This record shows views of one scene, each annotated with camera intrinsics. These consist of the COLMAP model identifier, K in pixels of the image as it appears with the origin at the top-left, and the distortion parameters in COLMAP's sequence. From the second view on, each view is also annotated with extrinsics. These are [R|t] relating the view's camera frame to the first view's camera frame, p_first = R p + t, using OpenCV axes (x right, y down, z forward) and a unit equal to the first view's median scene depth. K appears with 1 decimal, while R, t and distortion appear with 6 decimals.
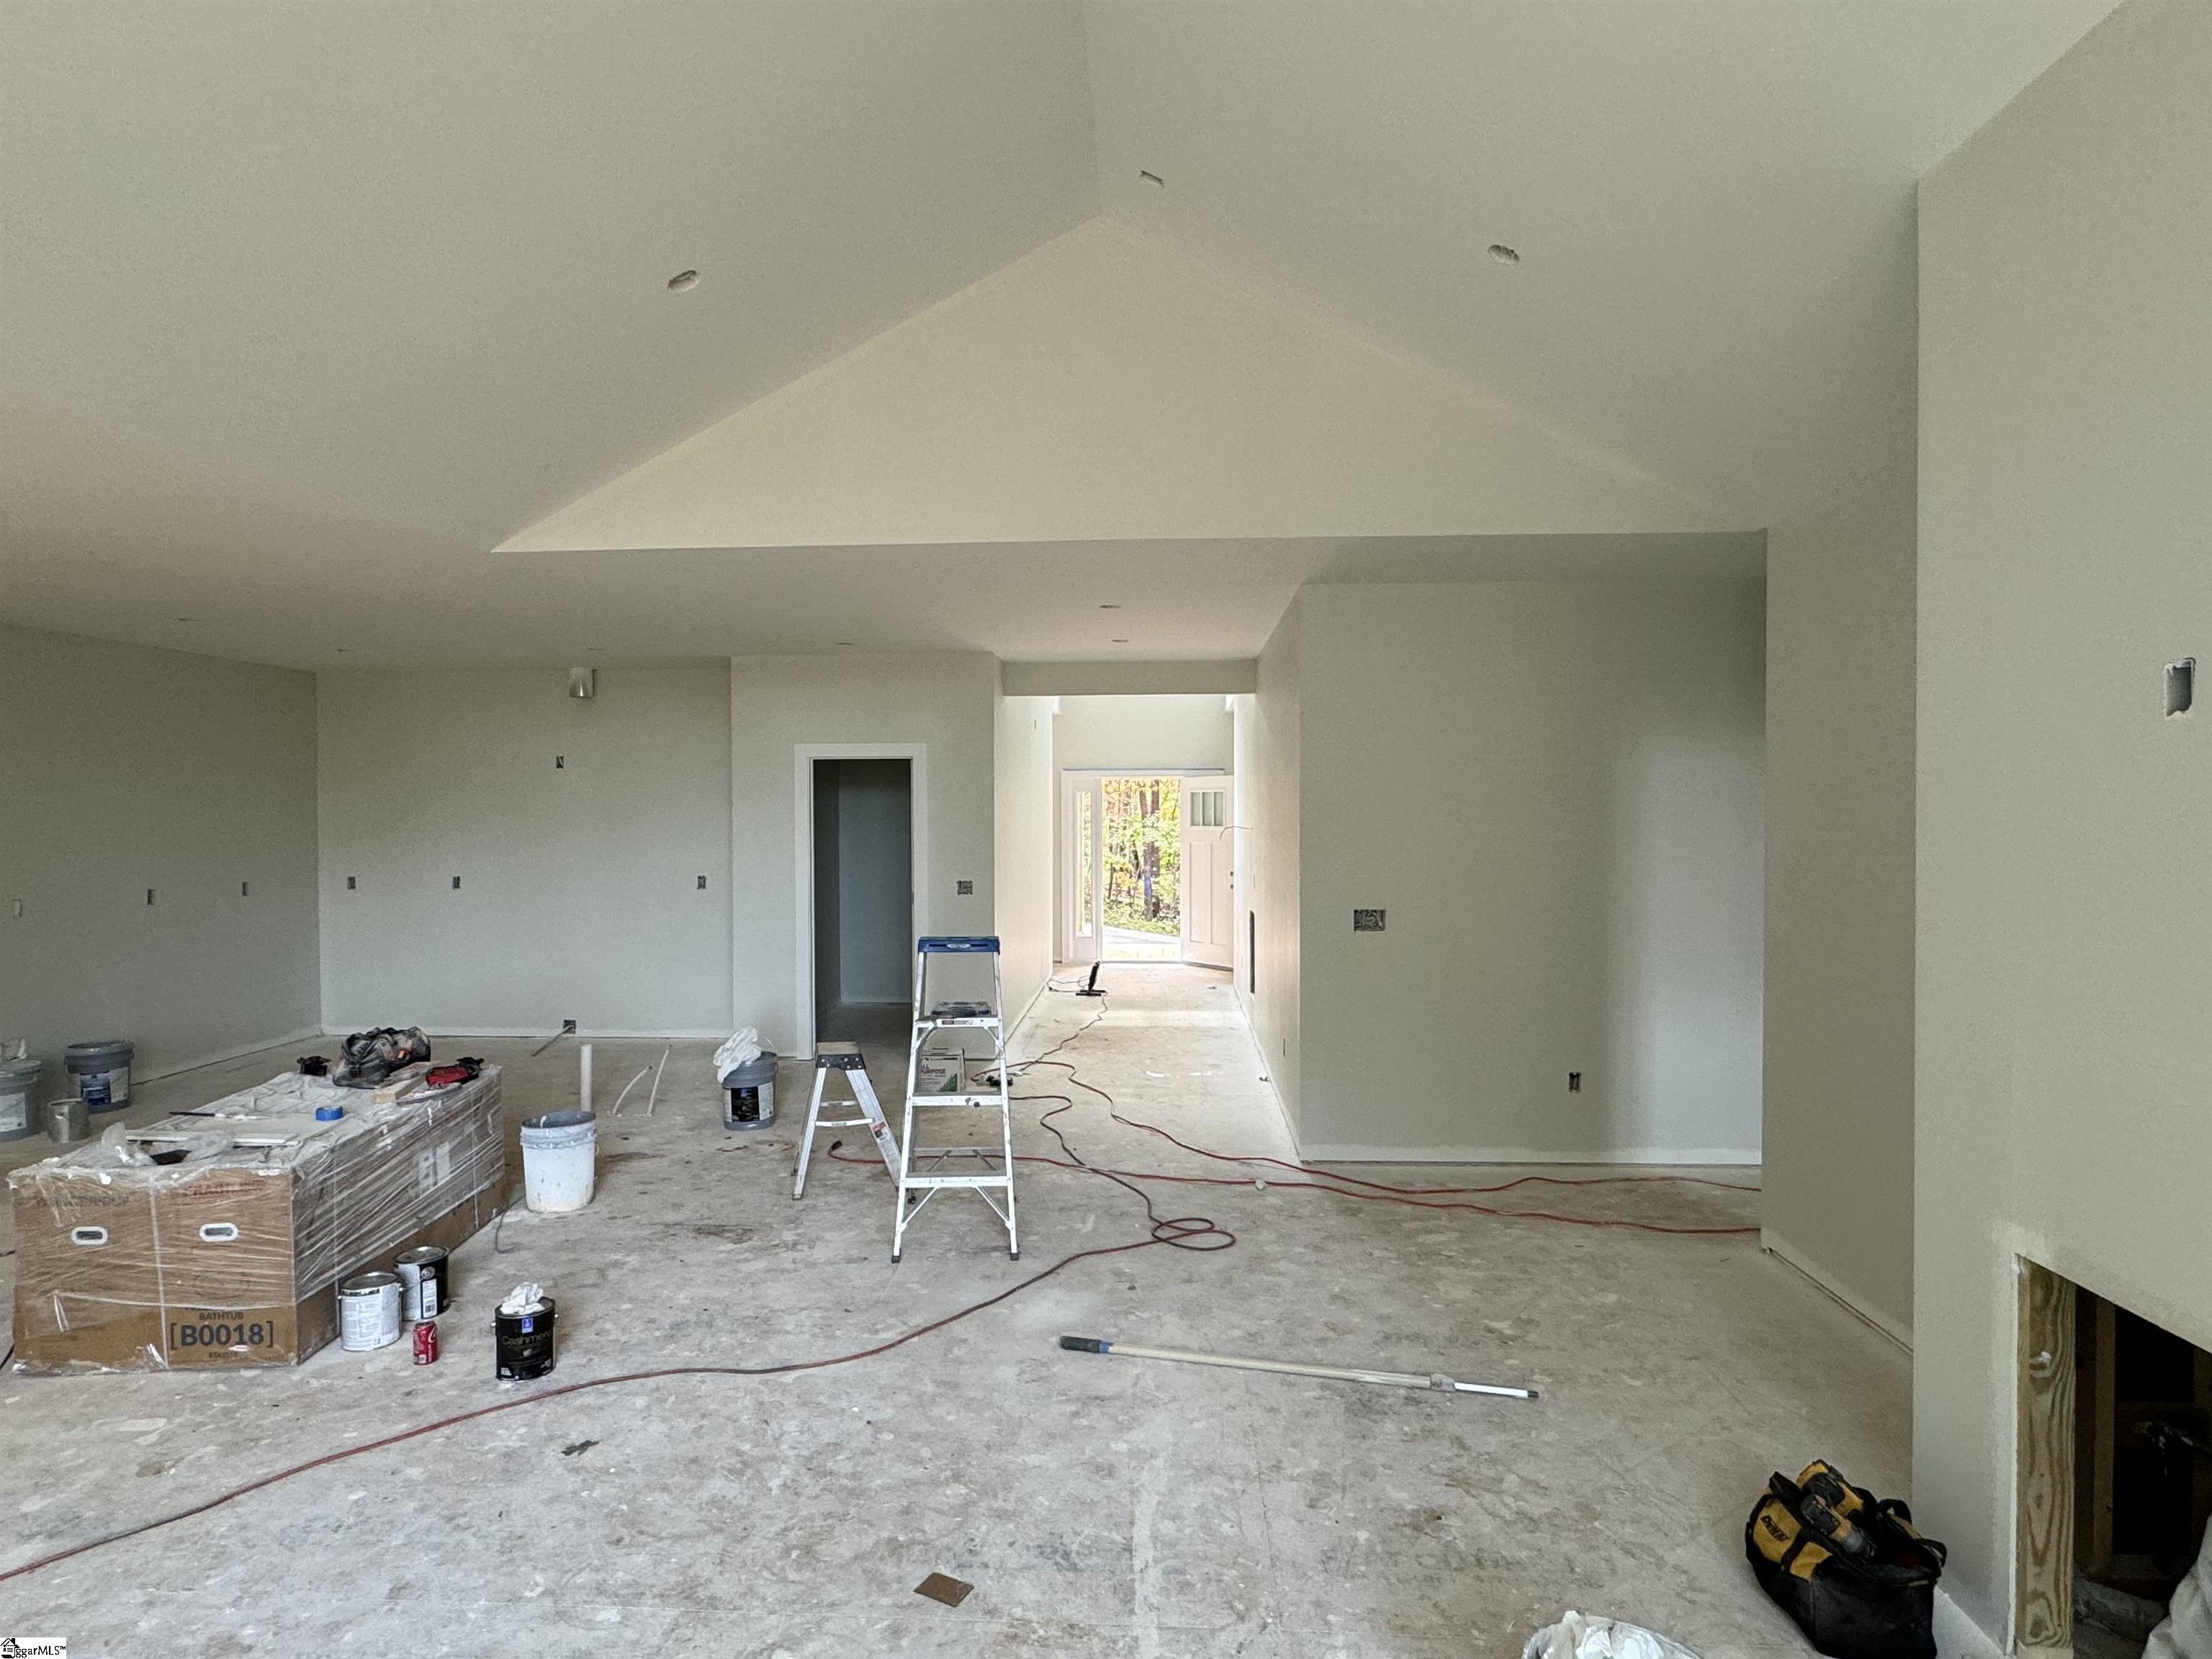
lens RADIAL K [[1225.7, 0, 1106.0], [0, 1225.7, 829.5], [0, 0, 1]] dist [-0.000029, -0.000012]
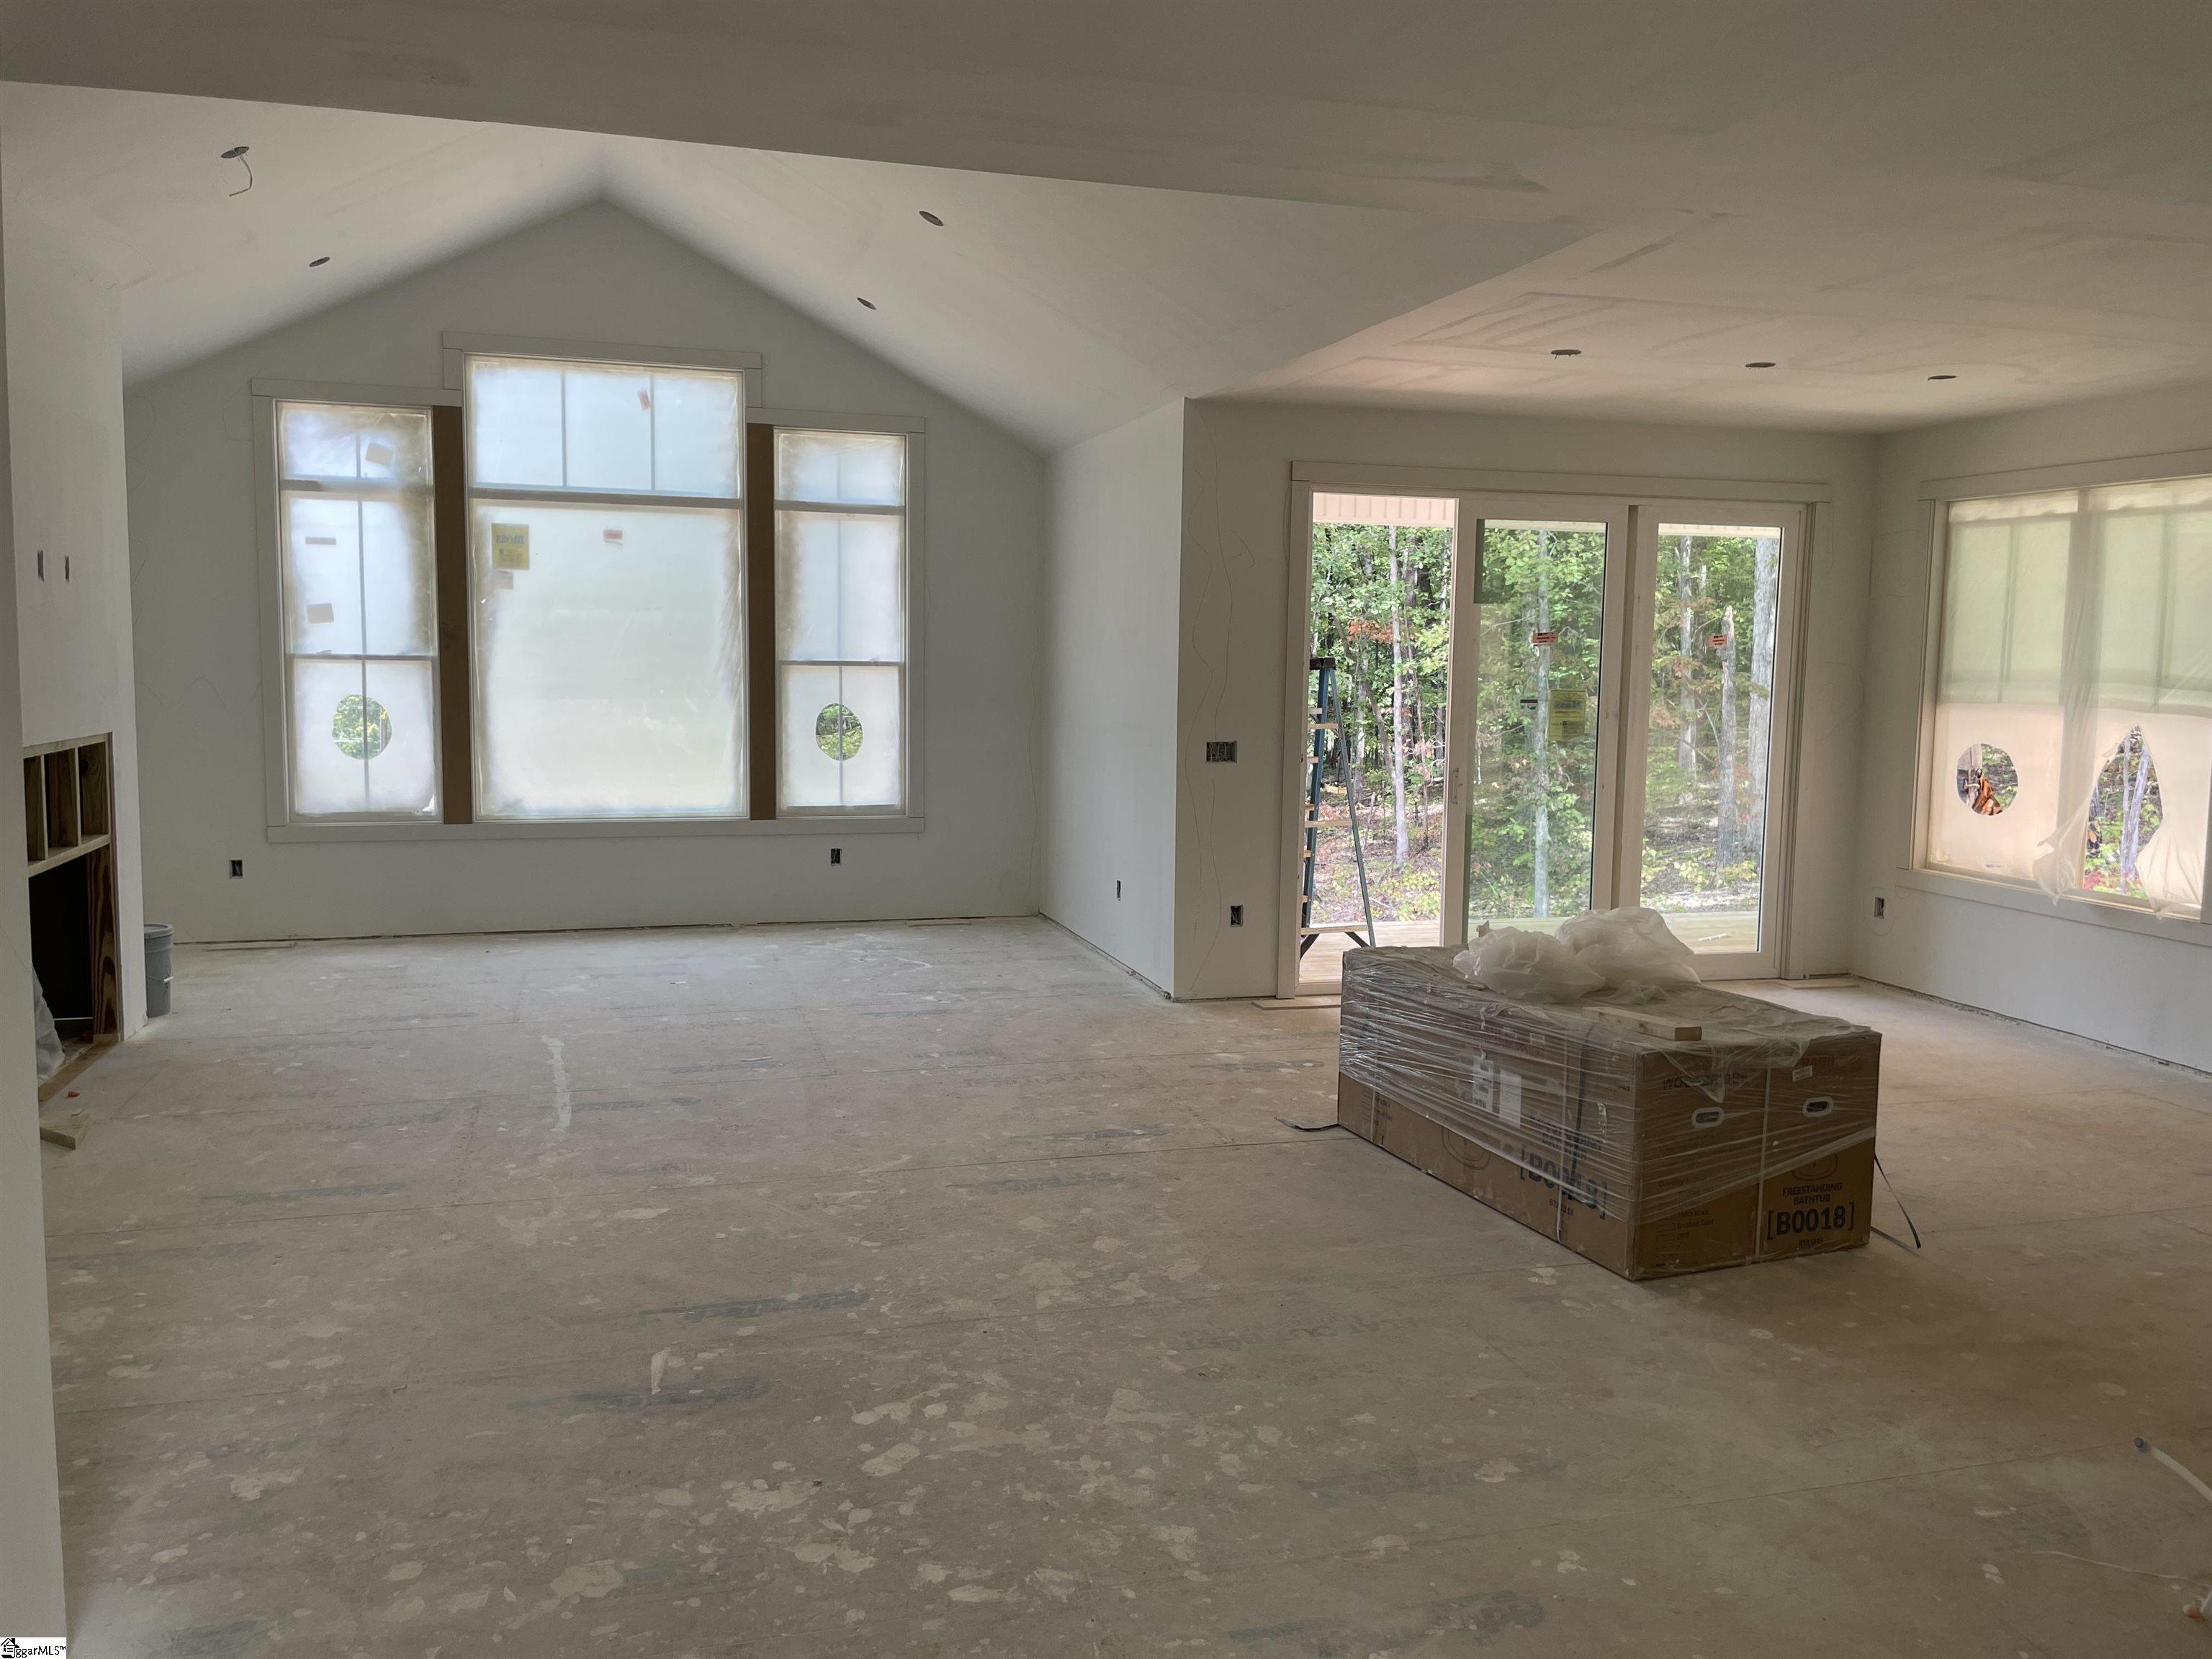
lens RADIAL K [[1799.0, 0, 1106.0], [0, 1799.0, 829.5], [0, 0, 1]] dist [0.000153, -0.000035]
pose [[-0.947662, 0.023117, -0.318438, 0.052186], [-0.016412, 0.992530, 0.120894, -0.024352], [0.318854, 0.119792, -0.940203, 1.940107]]
